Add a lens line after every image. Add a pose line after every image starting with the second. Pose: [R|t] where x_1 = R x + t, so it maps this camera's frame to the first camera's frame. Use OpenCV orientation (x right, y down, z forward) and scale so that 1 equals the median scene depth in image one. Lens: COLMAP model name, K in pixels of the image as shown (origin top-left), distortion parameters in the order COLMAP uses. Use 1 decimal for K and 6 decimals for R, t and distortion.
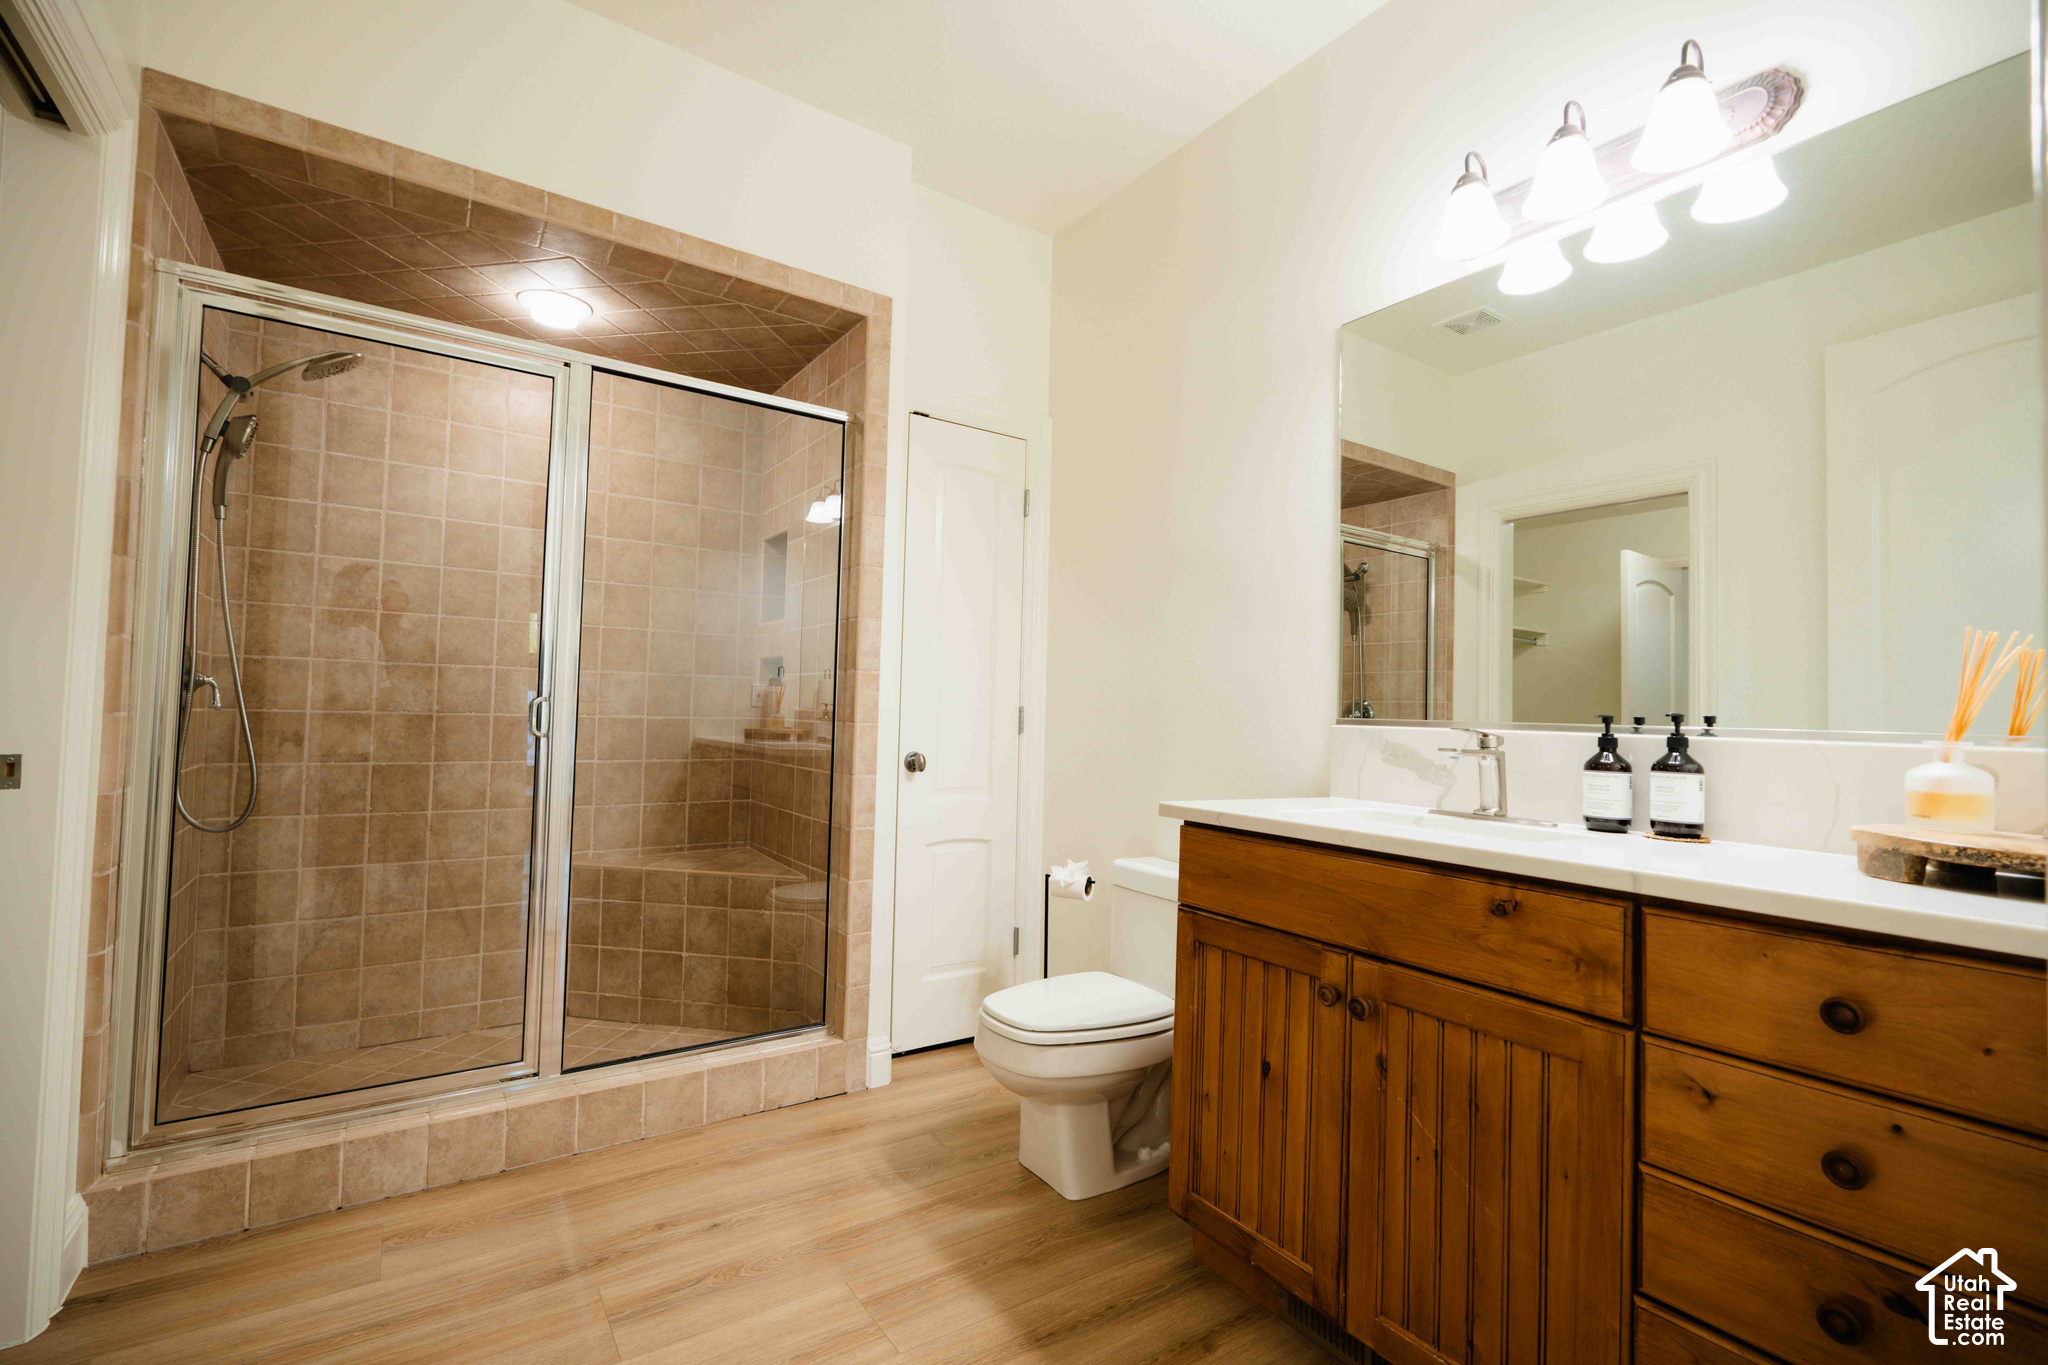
lens RADIAL K [[890.4, 0, 1024.0], [0, 890.4, 682.5], [0, 0, 1]] dist [-0.001605, 0.000135]
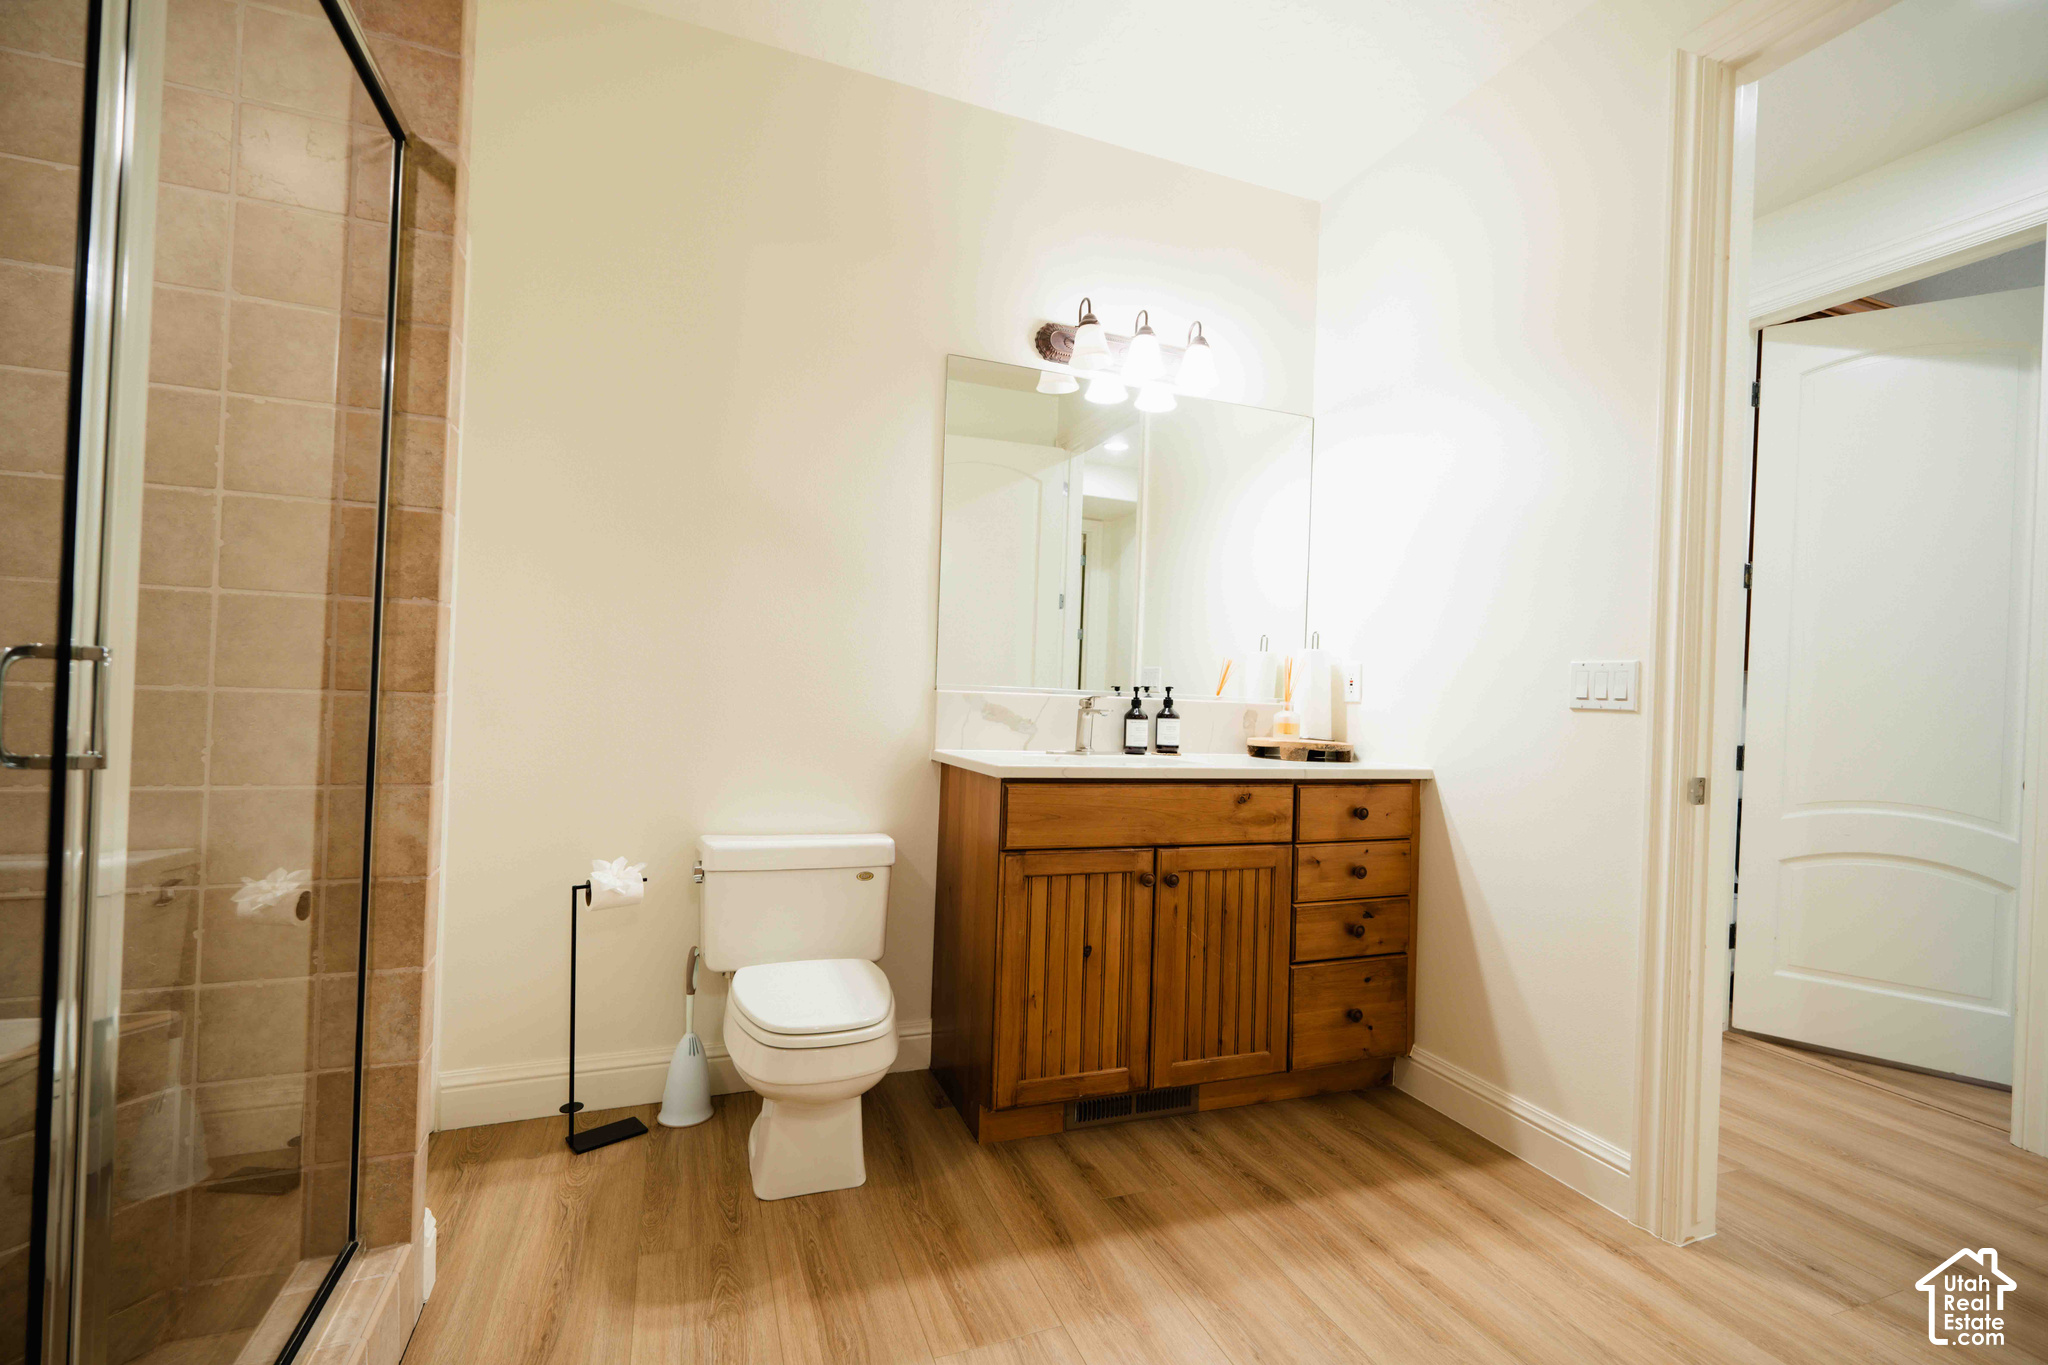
lens RADIAL K [[900.1, 0, 1026.9], [0, 900.1, 682.5], [0, 0, 1]] dist [0.004623, 0.000402]
pose [[0.234361, -0.011515, 0.972081, -1.150904], [-0.066675, 0.997385, 0.027889, -0.006599], [-0.969860, -0.071350, 0.232981, 0.854261]]
